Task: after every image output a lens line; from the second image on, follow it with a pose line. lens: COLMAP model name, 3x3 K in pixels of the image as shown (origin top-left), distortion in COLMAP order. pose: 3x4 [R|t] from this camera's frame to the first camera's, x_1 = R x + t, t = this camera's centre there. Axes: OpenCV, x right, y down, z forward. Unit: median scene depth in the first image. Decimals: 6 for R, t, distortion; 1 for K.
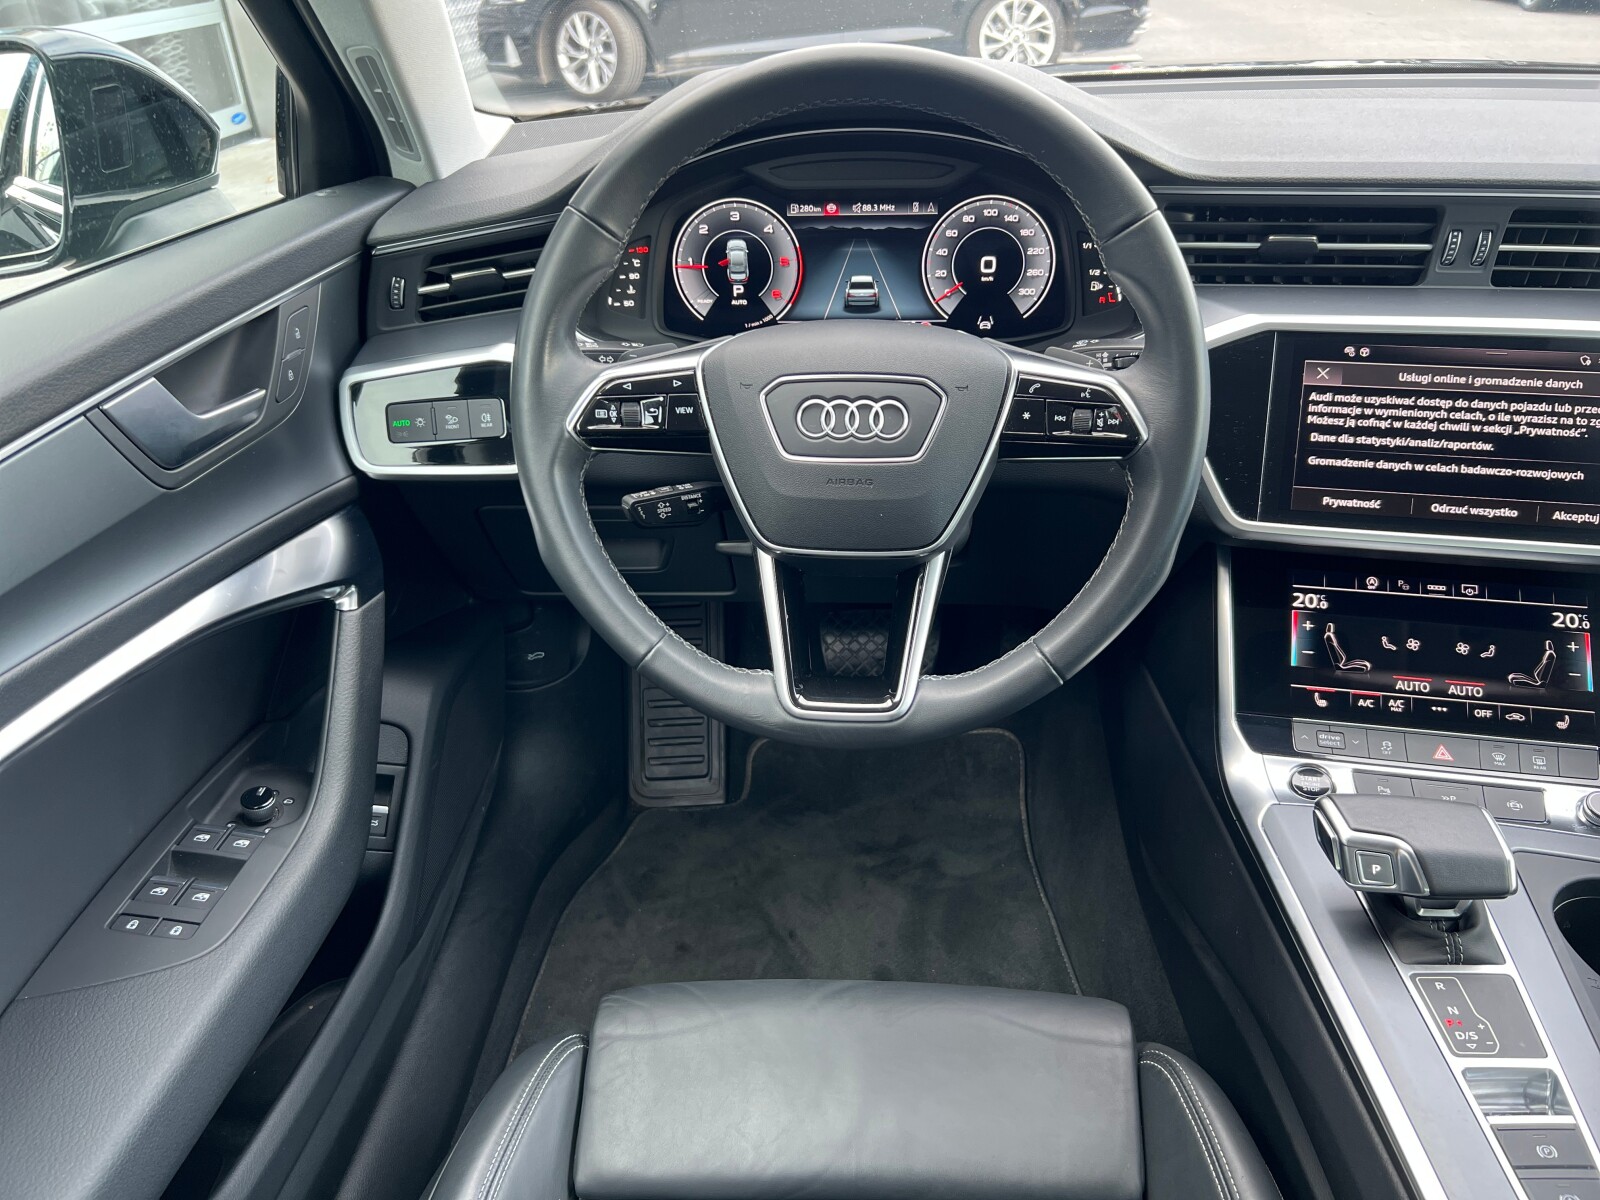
lens RADIAL K [[1215.0, 0, 805.2], [0, 1215.0, 610.6], [0, 0, 1]] dist [0.037539, -0.049761]
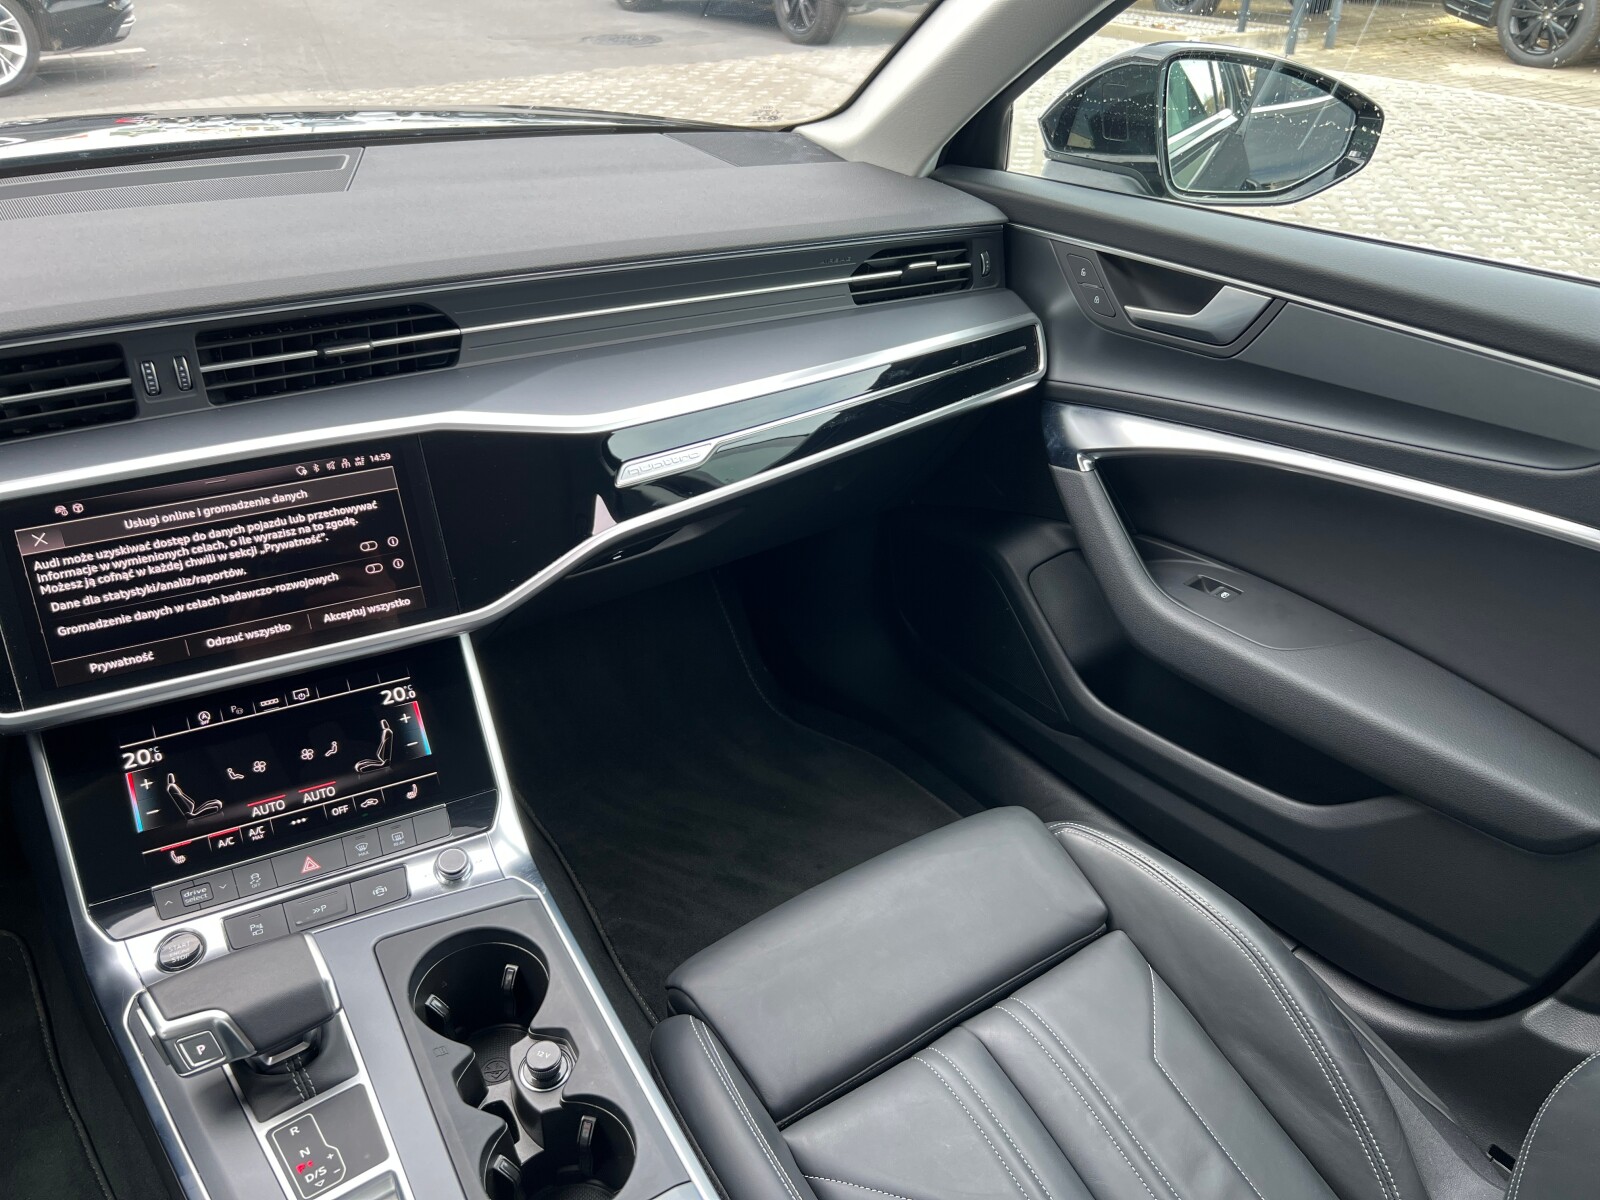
lens RADIAL K [[1215.0, 0, 813.1], [0, 1215.0, 614.9], [0, 0, 1]] dist [0.037539, -0.049761]
pose [[0.775633, -0.296287, 0.557322, 0.334240], [0.285281, 0.952204, 0.109186, -0.071462], [-0.563035, 0.074305, 0.823086, -0.088067]]
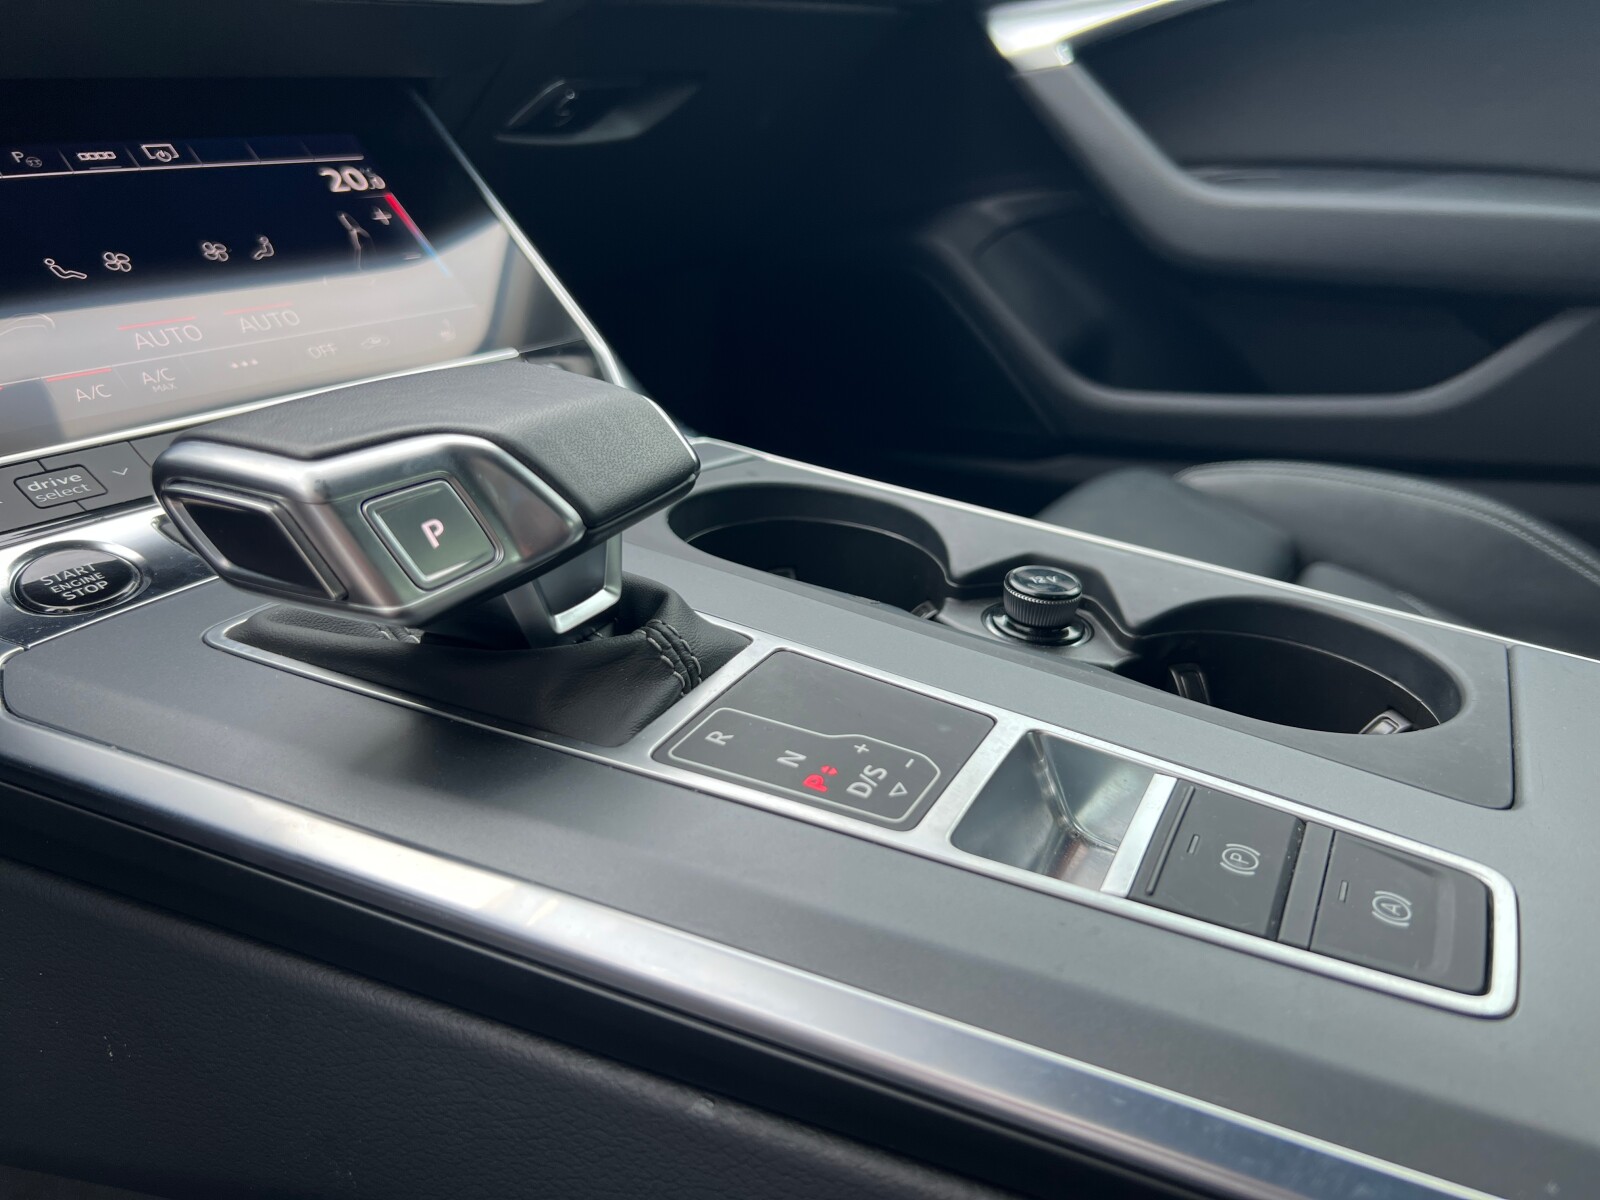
lens RADIAL K [[1215.0, 0, 788.4], [0, 1215.0, 613.2], [0, 0, 1]] dist [0.037539, -0.049761]
pose [[0.410989, -0.333963, 0.848267, 0.185283], [0.437434, 0.888613, 0.137908, 0.187760], [-0.799837, 0.314382, 0.511297, 0.633867]]
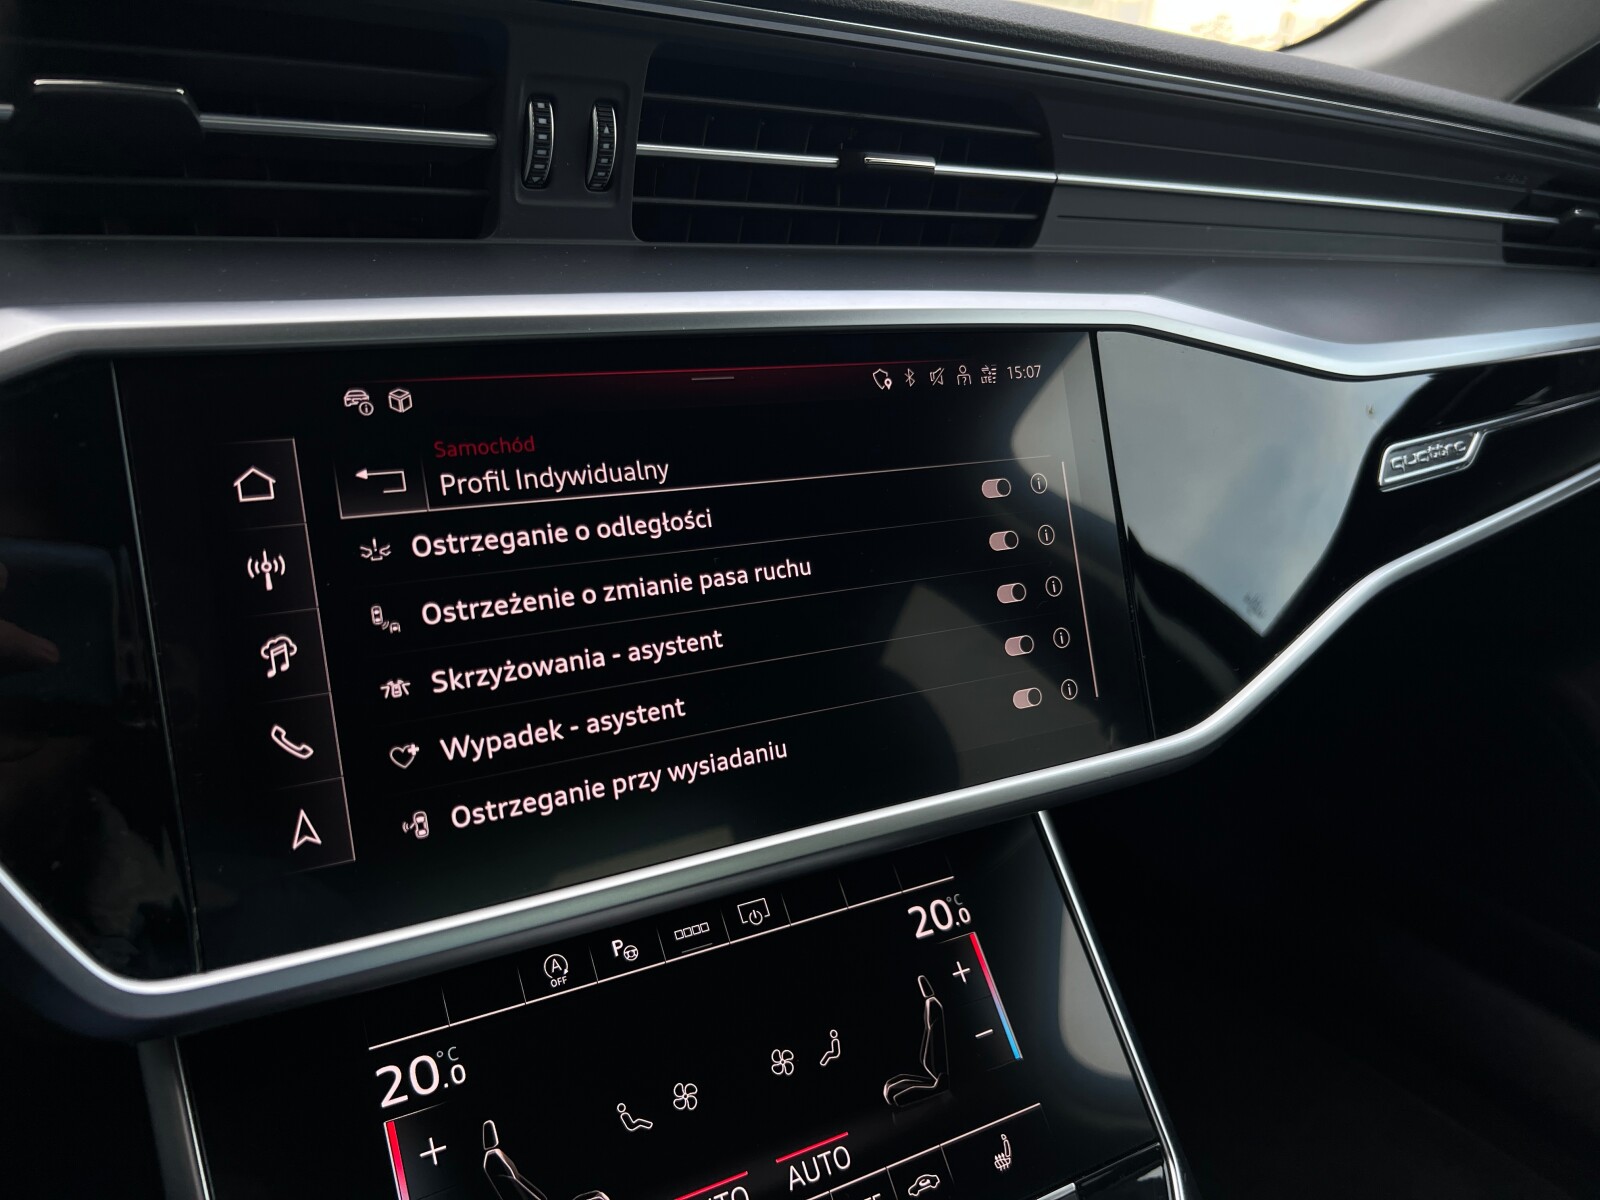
lens RADIAL K [[1215.0, 0, 794.8], [0, 1215.0, 607.4], [0, 0, 1]] dist [0.037539, -0.049761]
pose [[0.739659, -0.181503, 0.648044, 0.295103], [0.241586, 0.970371, -0.003960, -0.122061], [-0.628125, 0.159487, 0.761592, 0.652218]]
